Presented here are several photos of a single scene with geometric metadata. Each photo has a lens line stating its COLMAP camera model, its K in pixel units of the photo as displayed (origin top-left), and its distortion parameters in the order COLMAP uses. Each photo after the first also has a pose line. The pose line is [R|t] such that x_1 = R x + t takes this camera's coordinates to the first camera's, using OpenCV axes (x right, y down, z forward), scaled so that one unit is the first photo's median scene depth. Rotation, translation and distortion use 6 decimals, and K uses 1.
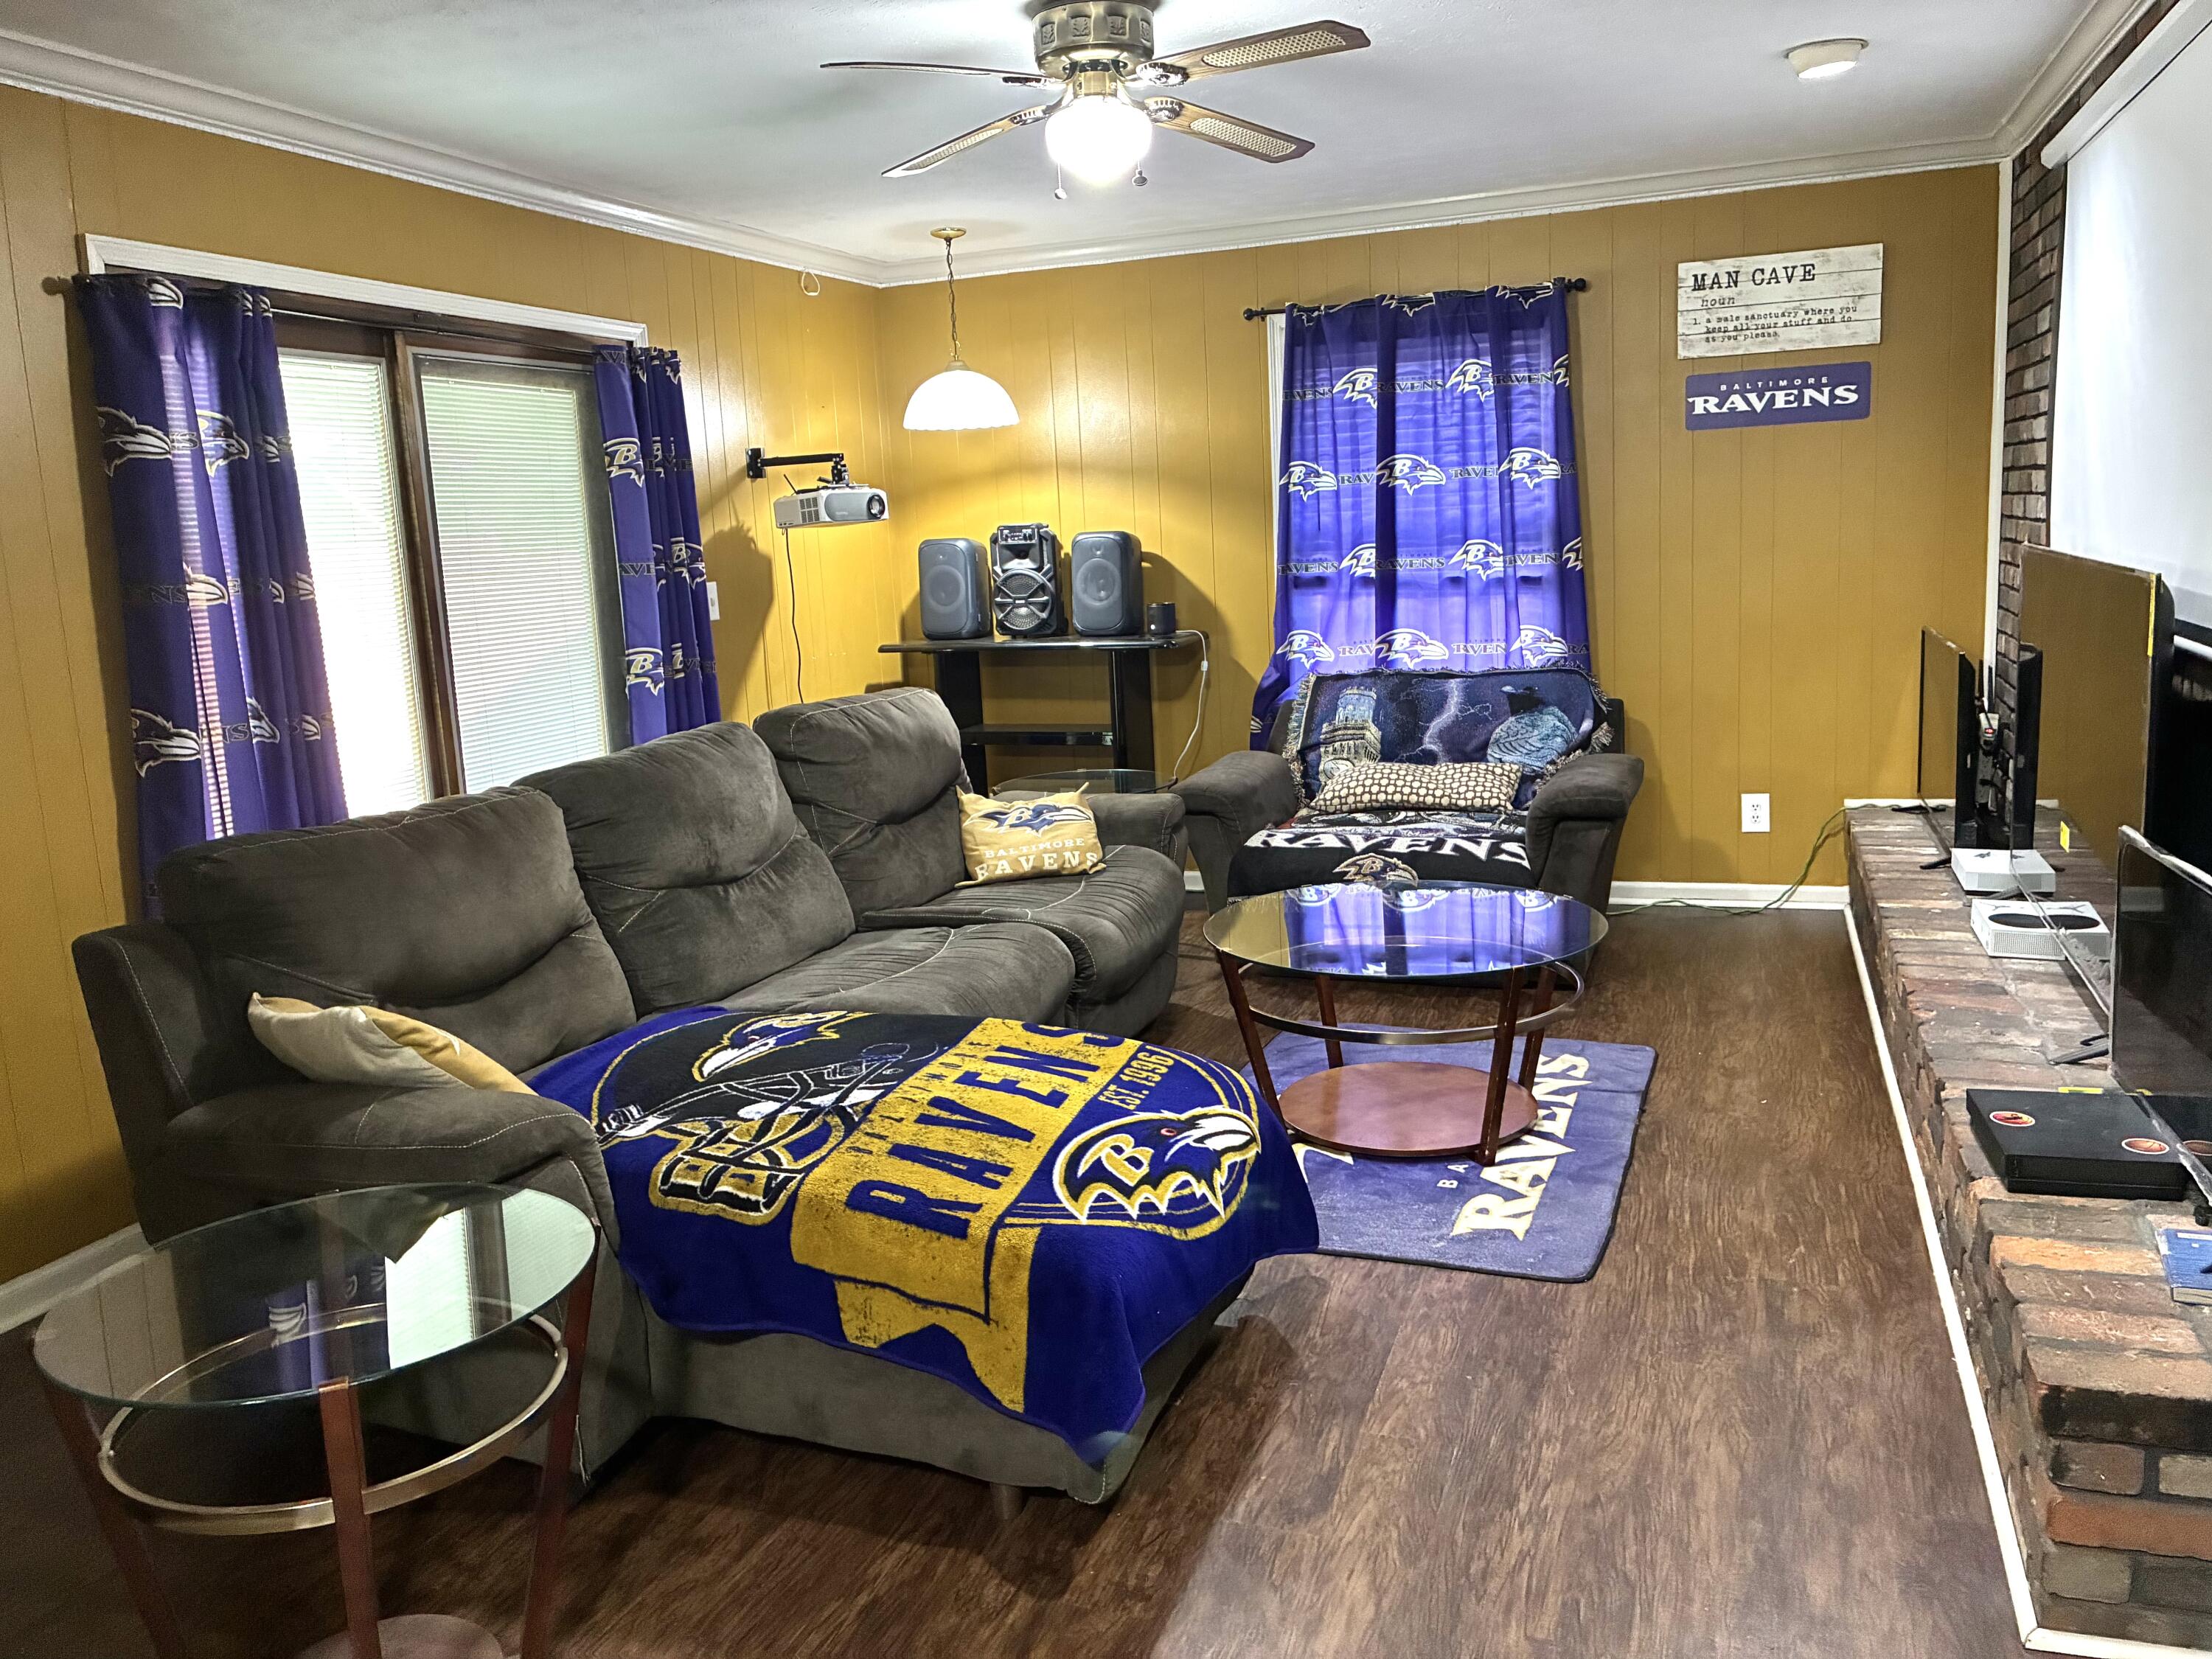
lens RADIAL K [[1703.6, 0, 1102.0], [0, 1703.6, 822.8], [0, 0, 1]] dist [0.022619, -0.017137]
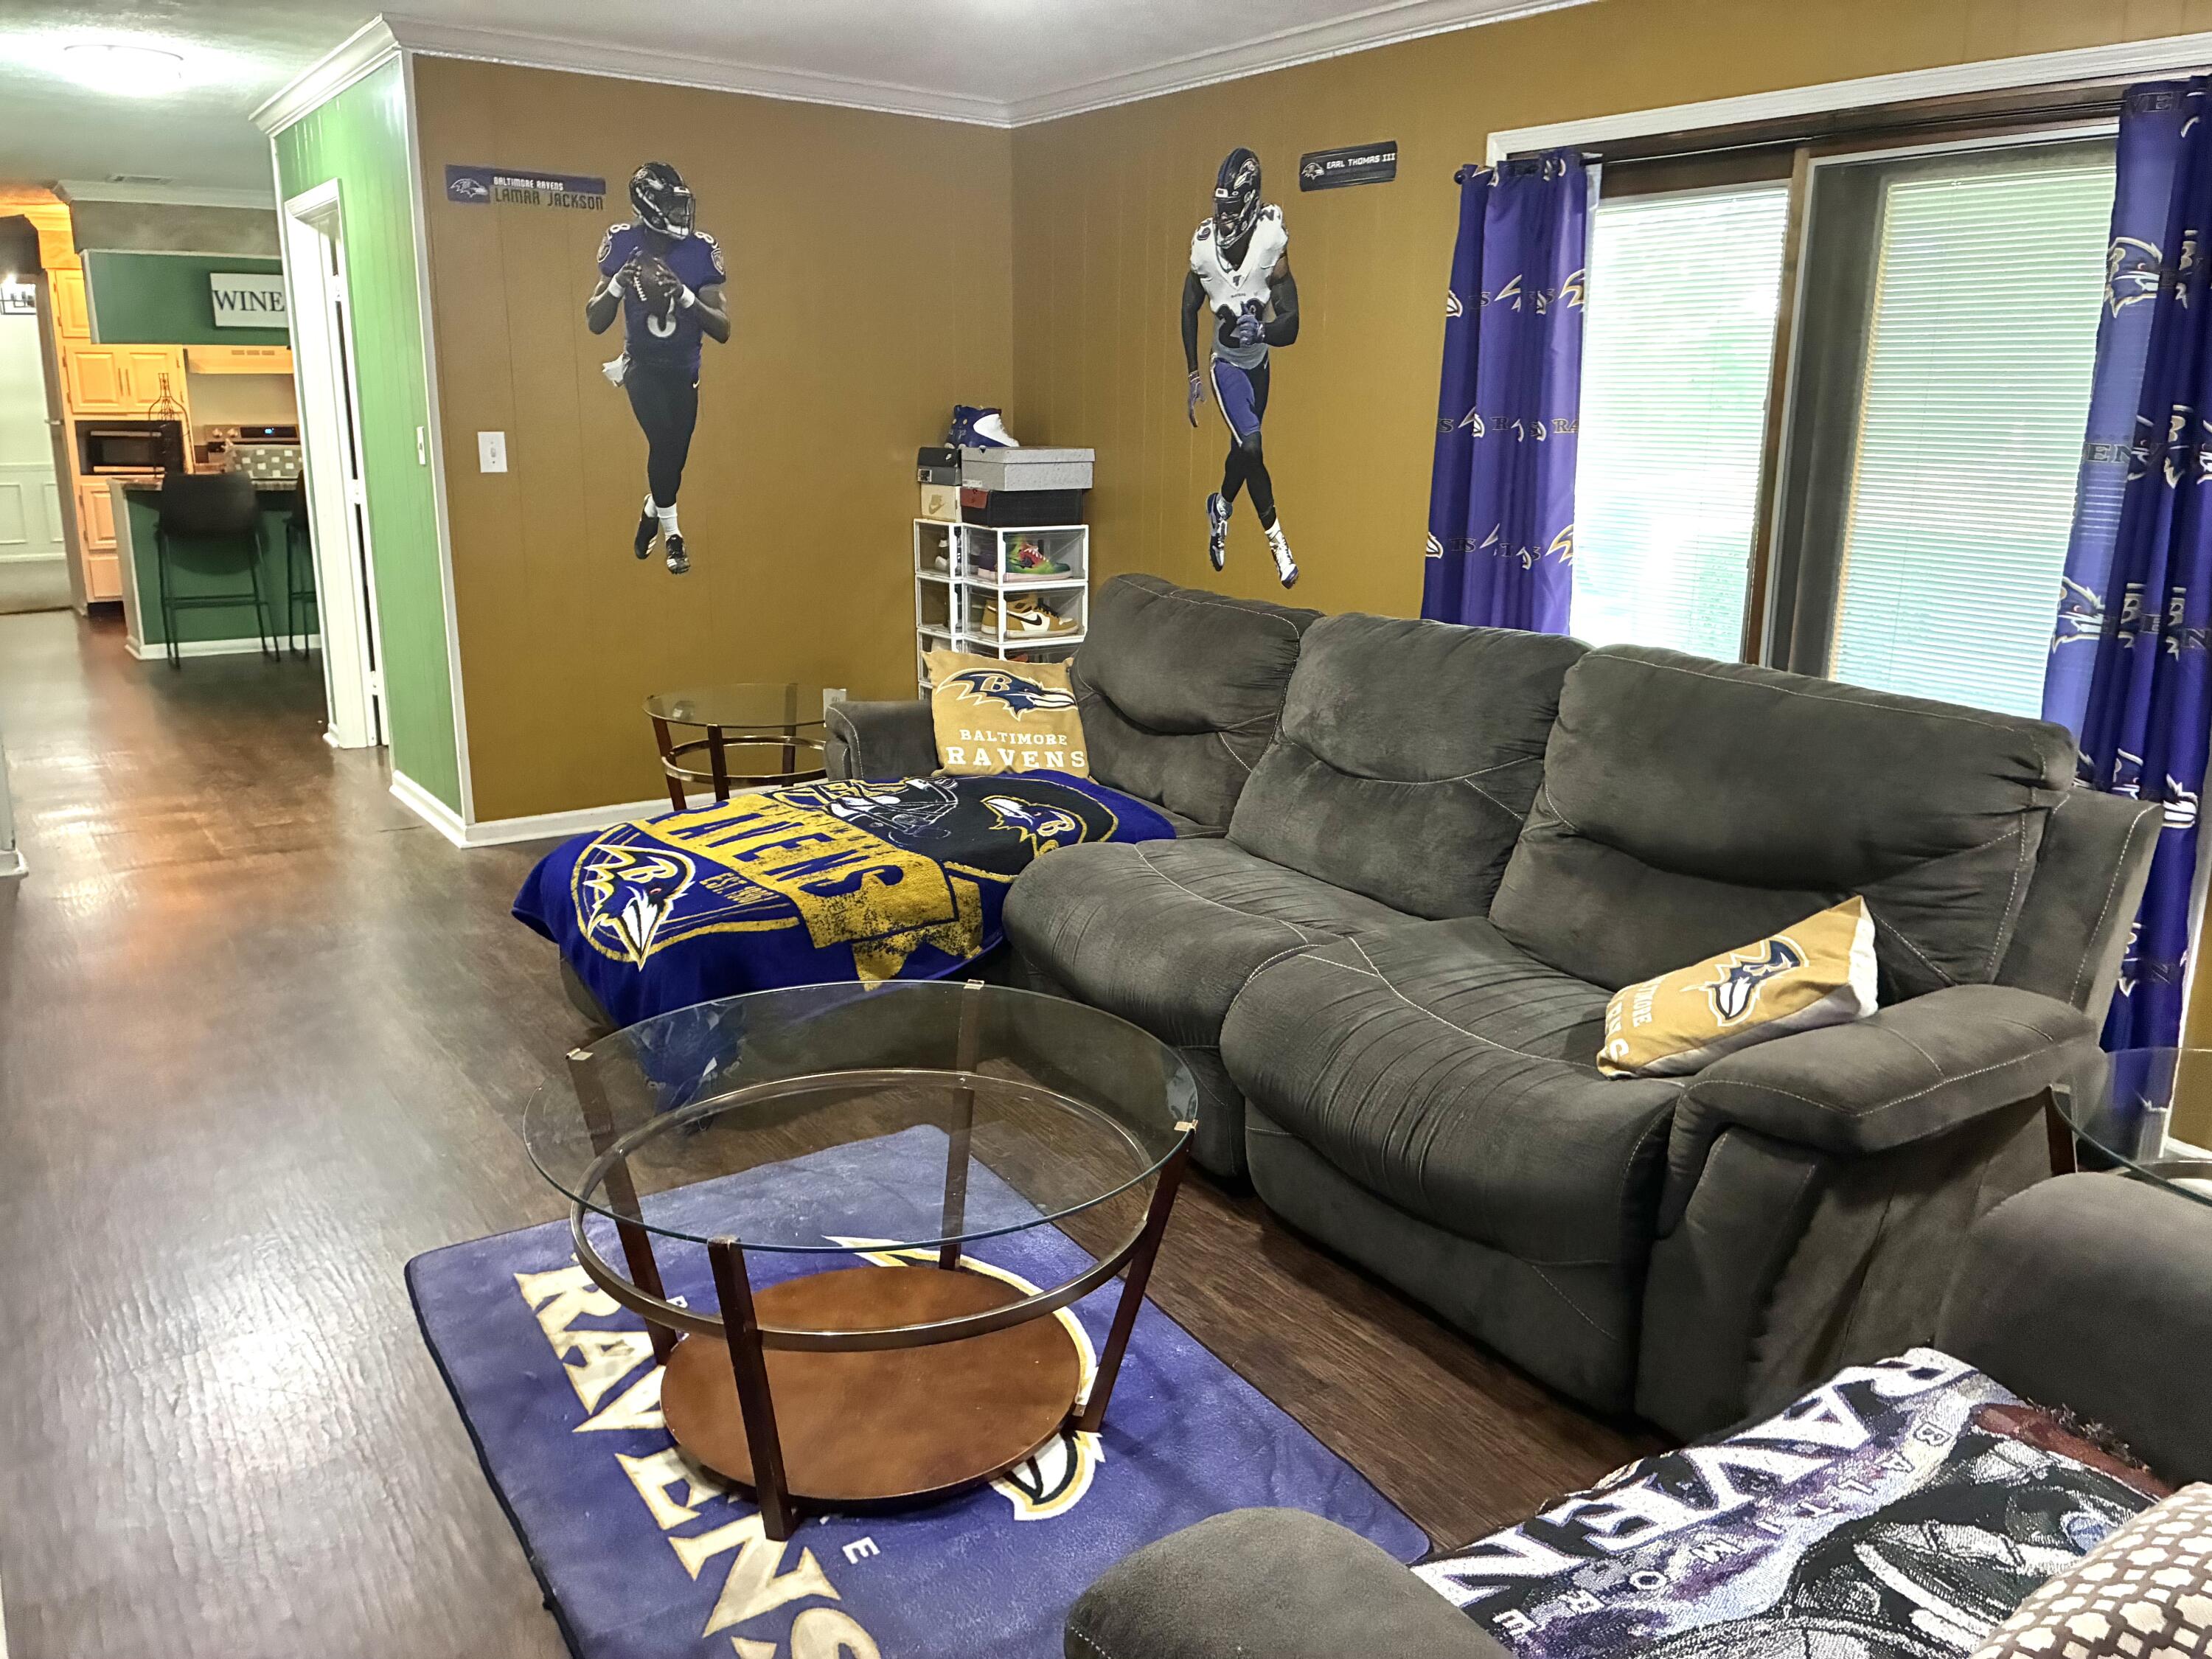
lens RADIAL K [[1703.6, 0, 1106.7], [0, 1703.6, 830.2], [0, 0, 1]] dist [0.022619, -0.017137]
pose [[-0.575562, 0.247452, -0.779420, 0.440507], [-0.132798, 0.912184, 0.387667, -0.208498], [0.806903, 0.326632, -0.492157, 1.020892]]
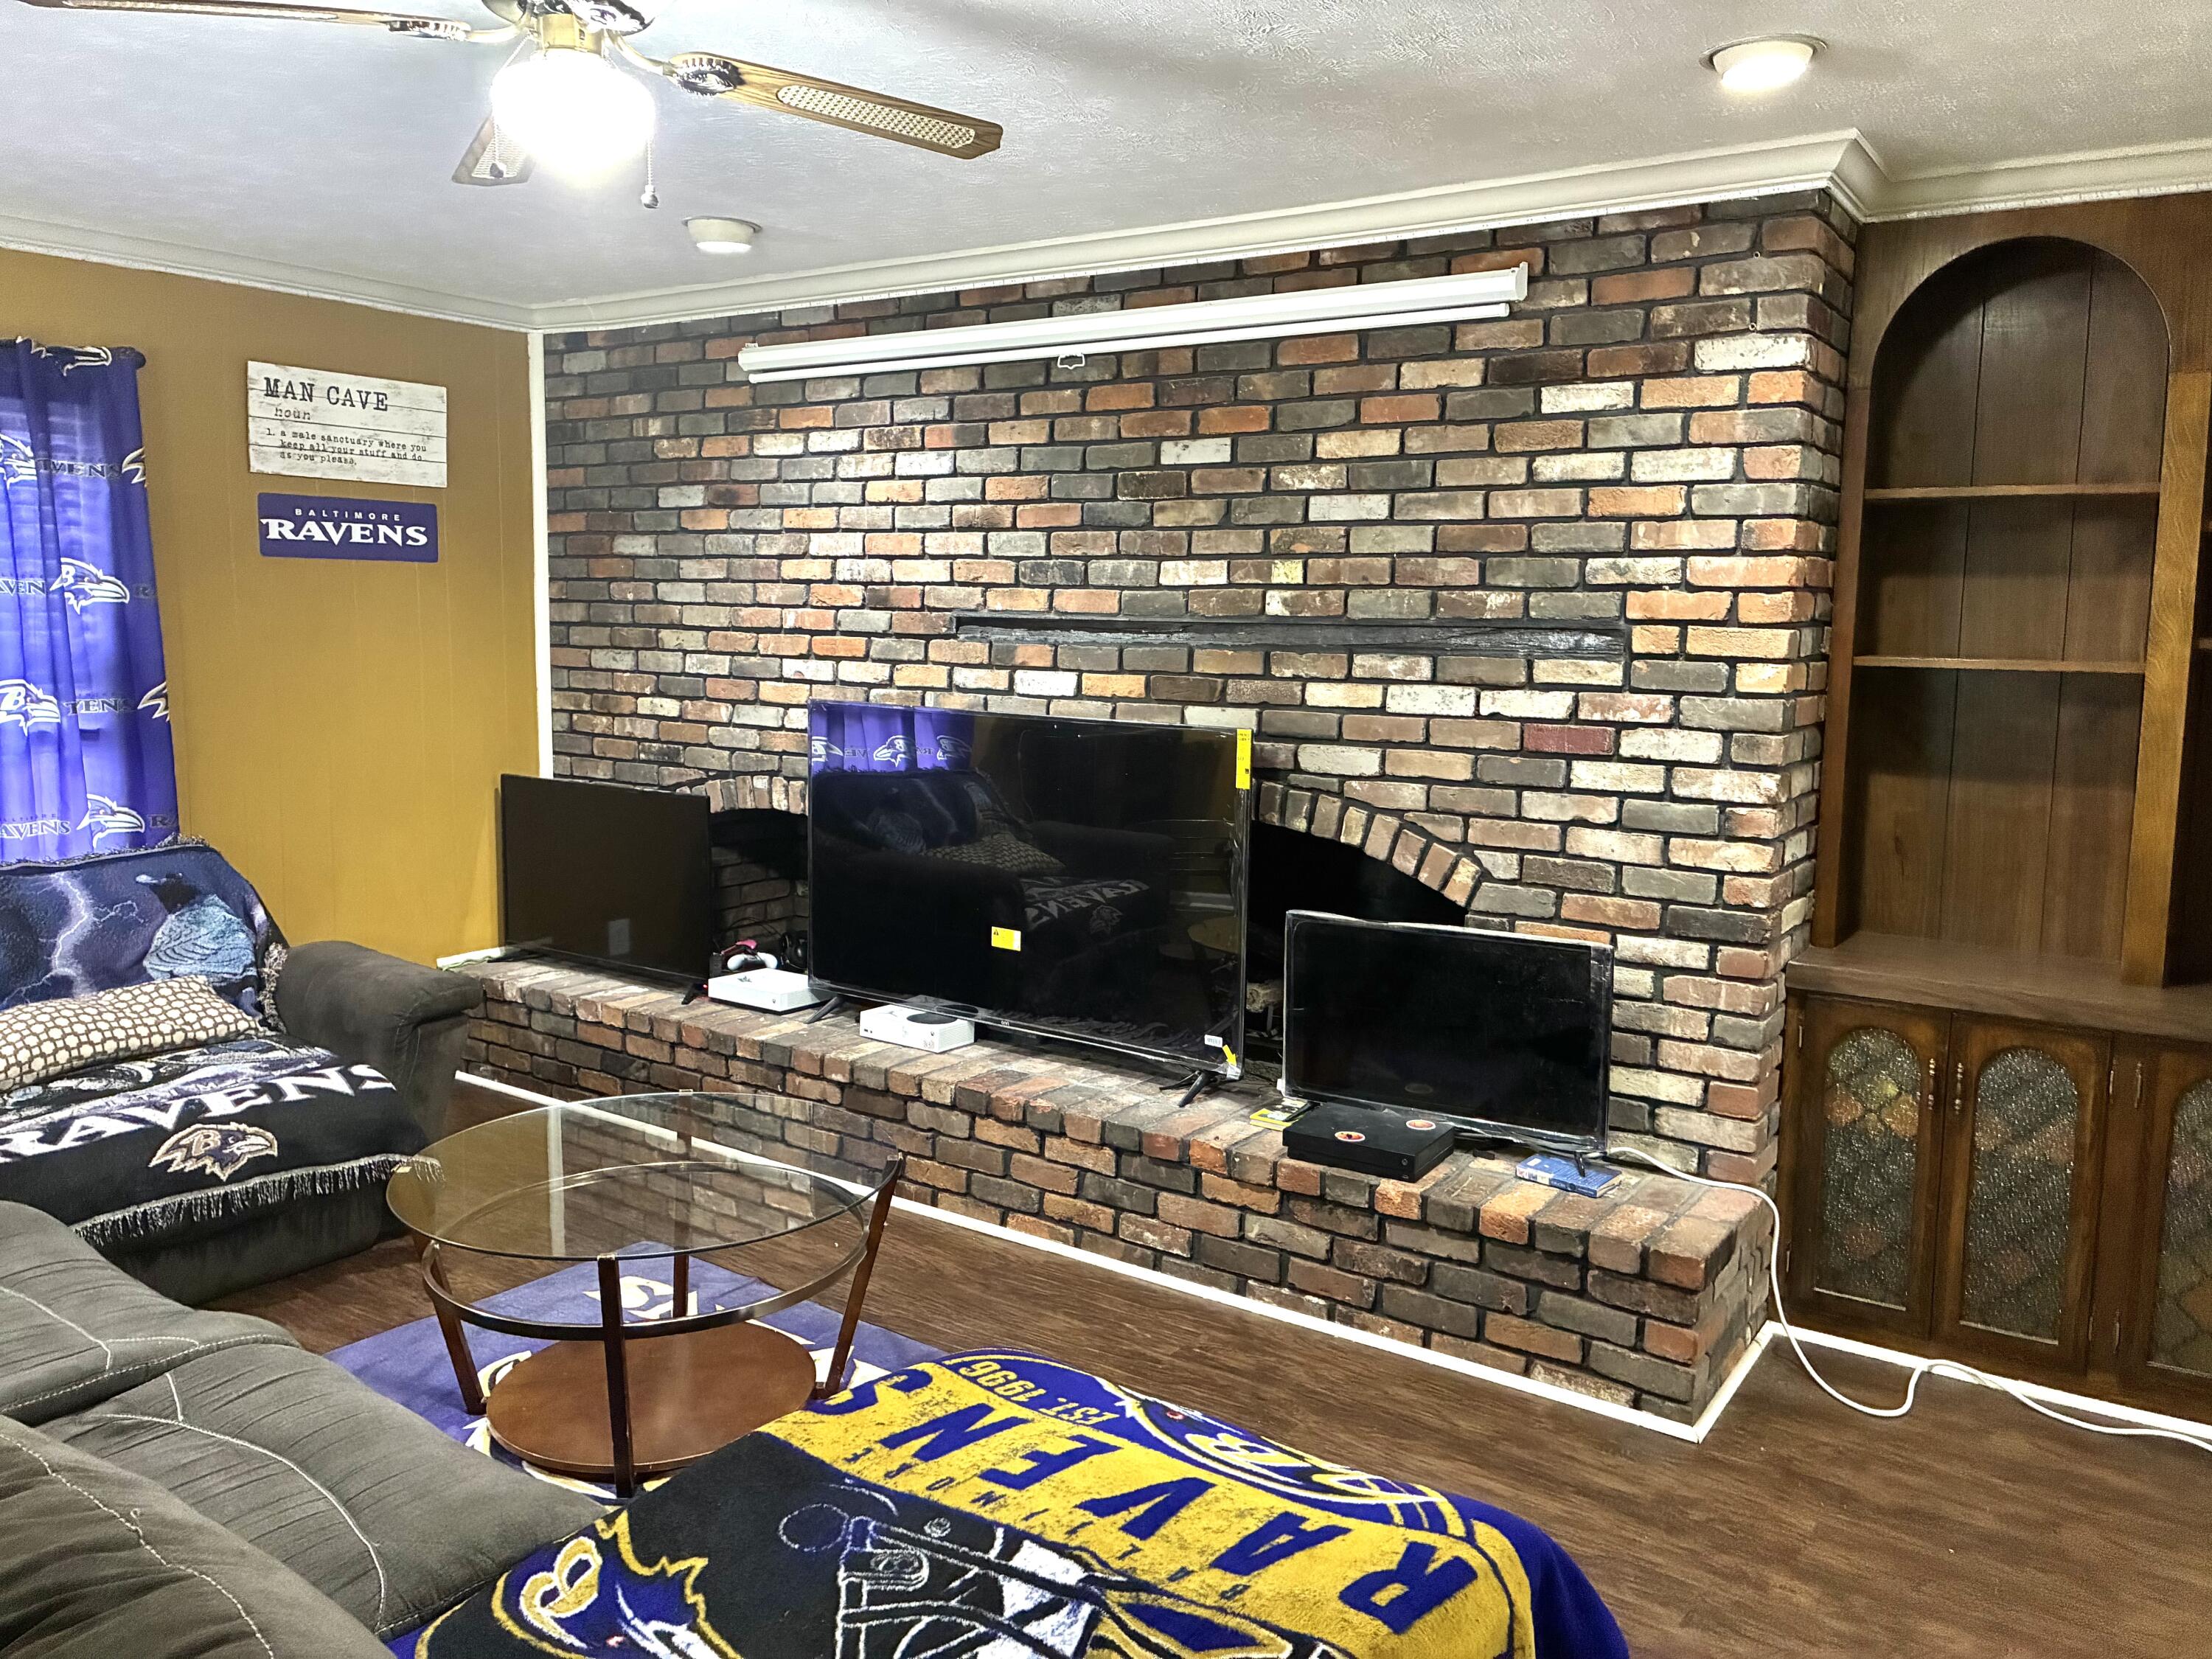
lens RADIAL K [[1703.6, 0, 1103.2], [0, 1703.6, 822.6], [0, 0, 1]] dist [0.022619, -0.017137]
pose [[0.238277, -0.069412, 0.968714, -0.417239], [0.138016, 0.989740, 0.036970, -0.077881], [-0.961341, 0.124889, 0.245412, 0.435686]]
